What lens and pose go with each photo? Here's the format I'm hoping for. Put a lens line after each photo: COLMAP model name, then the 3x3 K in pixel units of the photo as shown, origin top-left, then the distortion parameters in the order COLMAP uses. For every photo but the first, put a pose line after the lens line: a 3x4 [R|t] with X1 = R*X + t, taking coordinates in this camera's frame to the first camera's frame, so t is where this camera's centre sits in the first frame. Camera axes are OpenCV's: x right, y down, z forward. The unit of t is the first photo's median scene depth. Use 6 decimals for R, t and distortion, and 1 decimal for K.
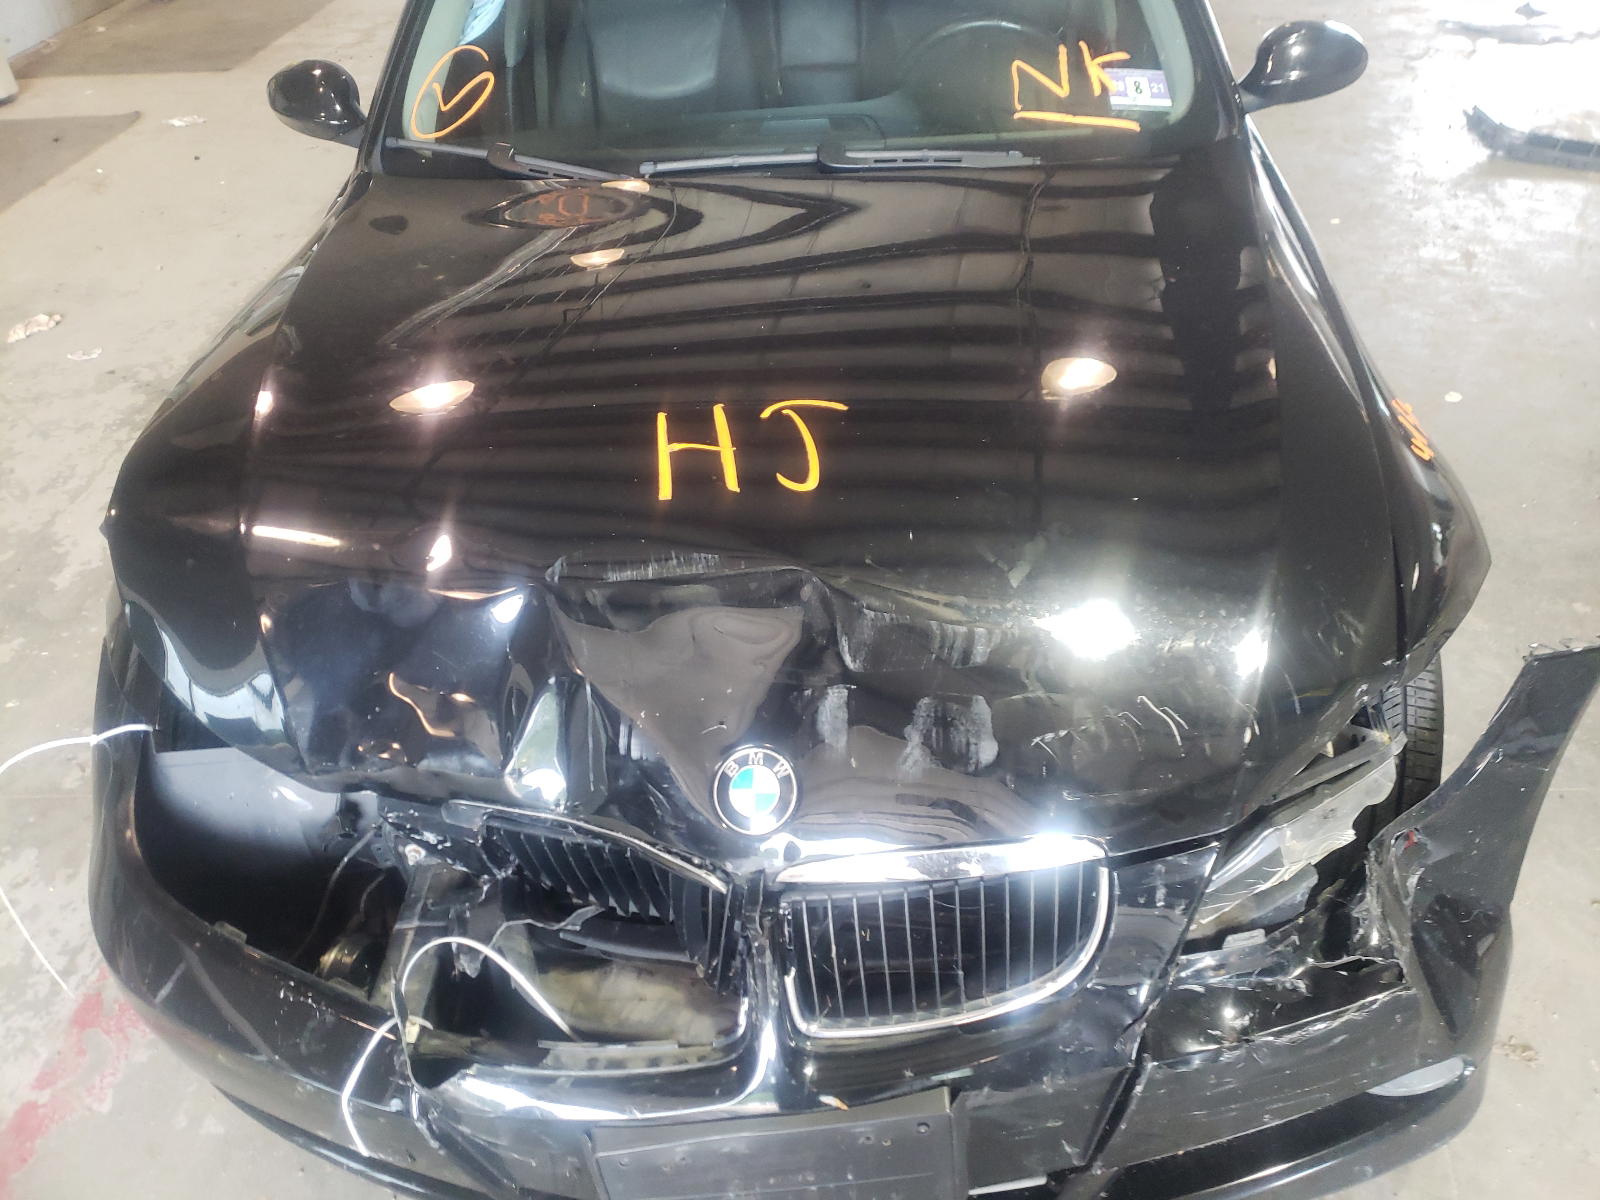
lens RADIAL K [[1222.6, 0, 812.5], [0, 1222.6, 585.4], [0, 0, 1]] dist [0.039551, -0.029129]
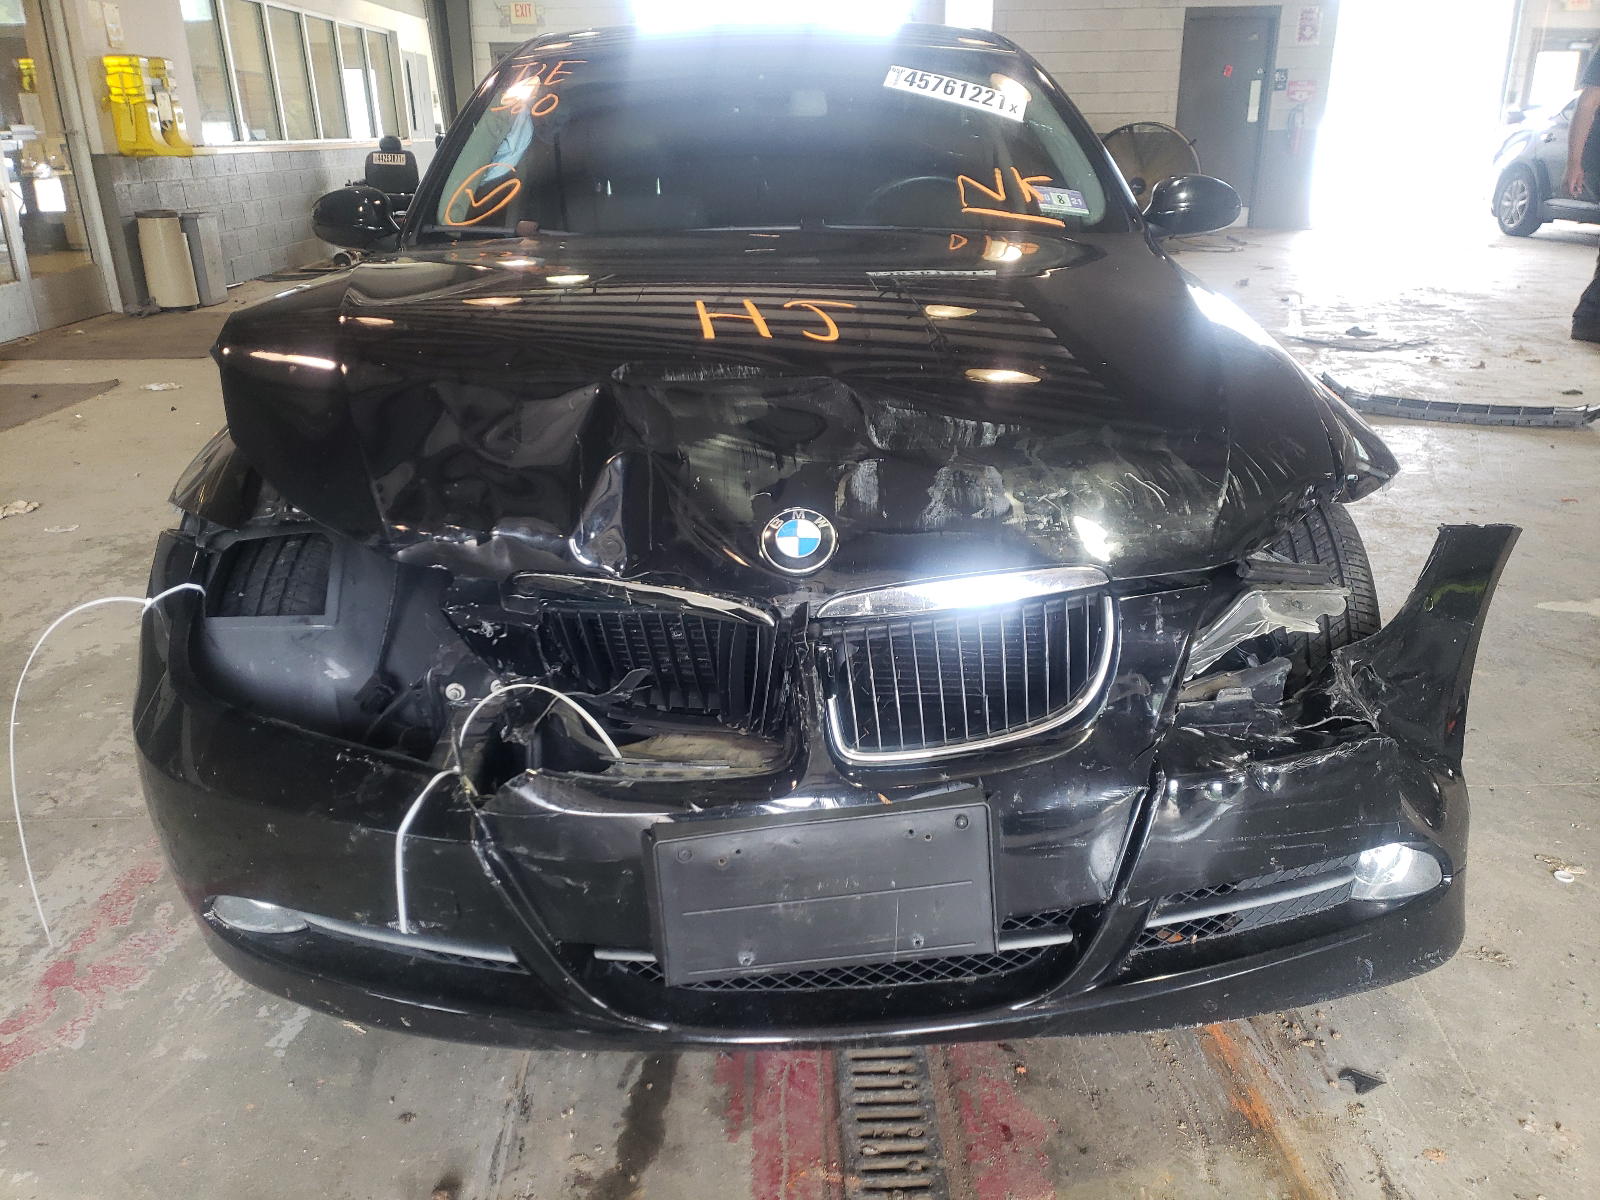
lens RADIAL K [[1222.6, 0, 805.9], [0, 1222.6, 613.6], [0, 0, 1]] dist [0.039551, -0.029129]
pose [[0.997500, 0.005087, 0.070477, -0.107070], [0.014321, 0.962150, -0.272145, 0.485137], [-0.069194, 0.272474, 0.959672, -0.053756]]
